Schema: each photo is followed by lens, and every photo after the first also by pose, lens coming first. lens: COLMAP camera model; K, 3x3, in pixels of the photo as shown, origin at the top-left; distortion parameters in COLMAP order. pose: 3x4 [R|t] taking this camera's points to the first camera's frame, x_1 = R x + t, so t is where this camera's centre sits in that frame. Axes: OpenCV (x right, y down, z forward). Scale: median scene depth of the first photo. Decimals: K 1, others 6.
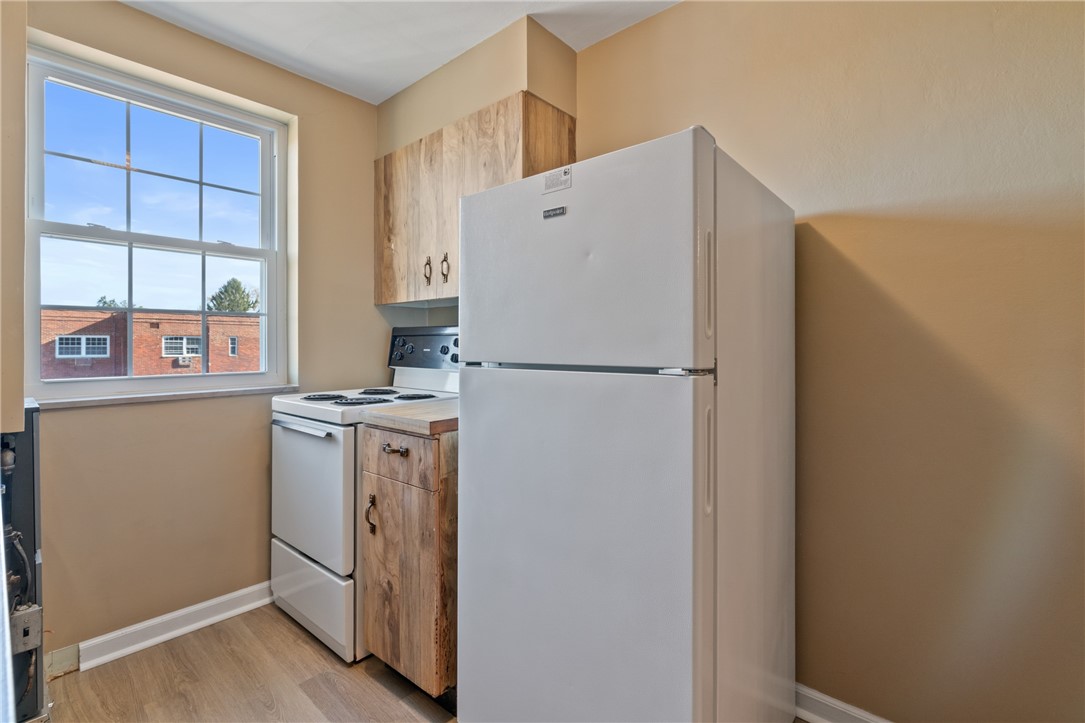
lens RADIAL K [[494.4, 0, 548.3], [0, 494.4, 345.6], [0, 0, 1]] dist [-0.004577, 0.001896]
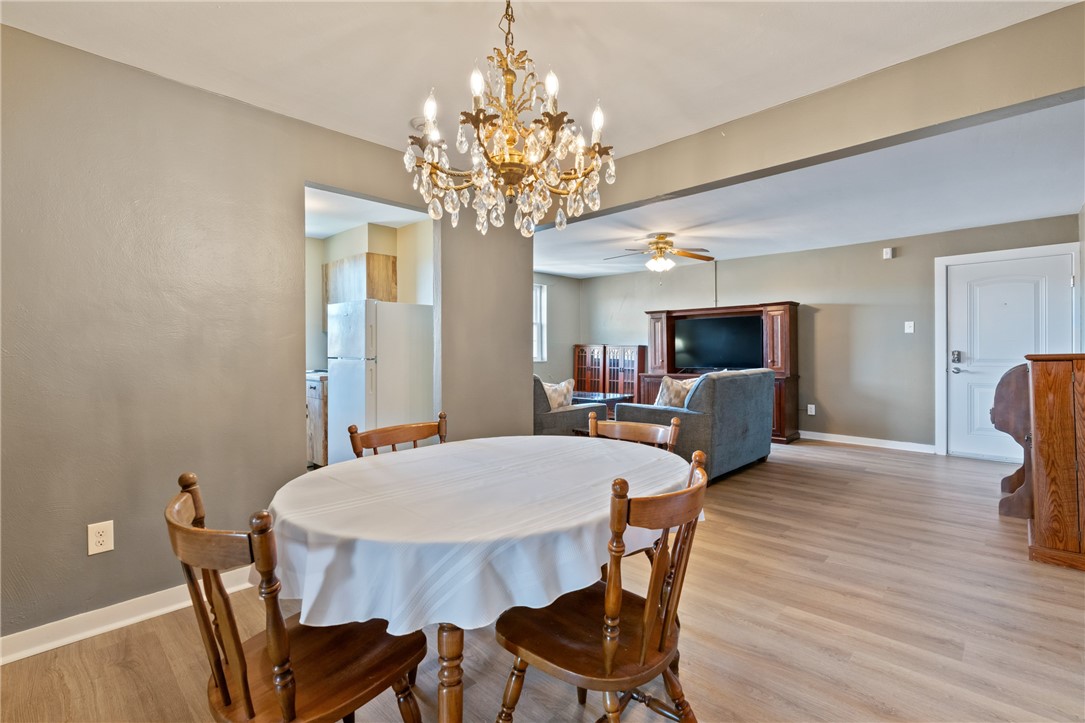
lens RADIAL K [[494.4, 0, 542.8], [0, 494.4, 356.2], [0, 0, 1]] dist [-0.004577, 0.001896]
pose [[0.998572, 0.004272, -0.053249, 0.963567], [-0.003291, 0.999823, 0.018511, -0.024908], [0.053318, -0.018309, 0.998410, -1.470329]]
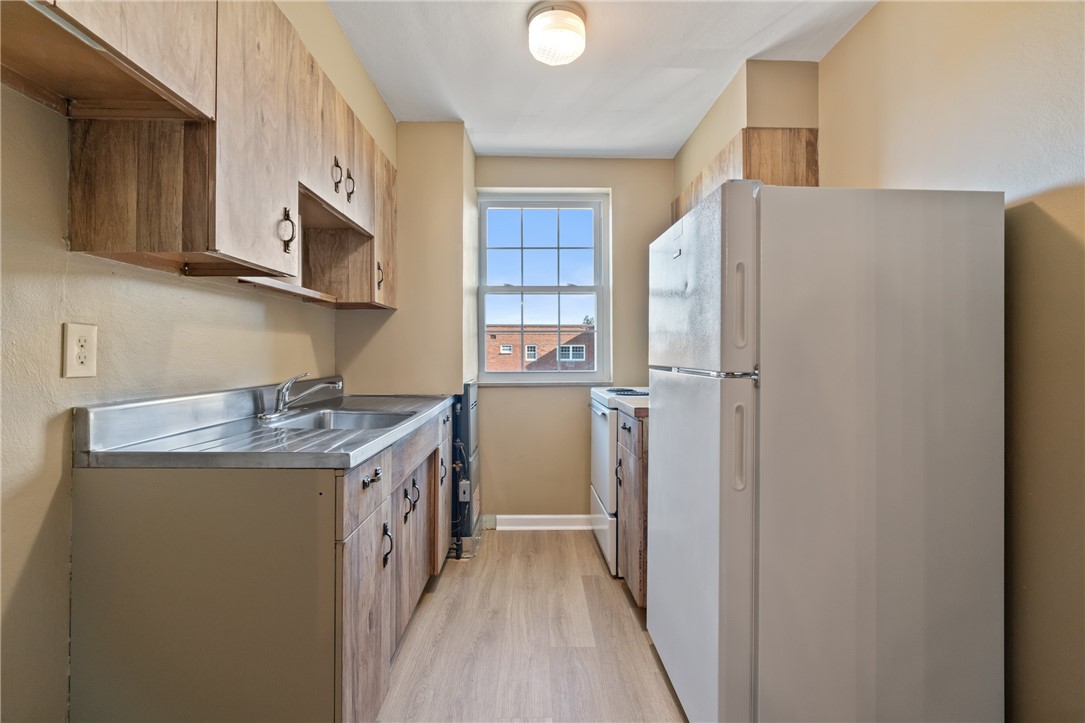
lens RADIAL K [[494.4, 0, 543.0], [0, 494.4, 355.4], [0, 0, 1]] dist [-0.004577, 0.001896]
pose [[0.679909, 0.005894, -0.733273, 0.448785], [-0.001531, 0.999977, 0.006618, -0.002242], [0.733295, -0.003377, 0.679902, -0.105124]]
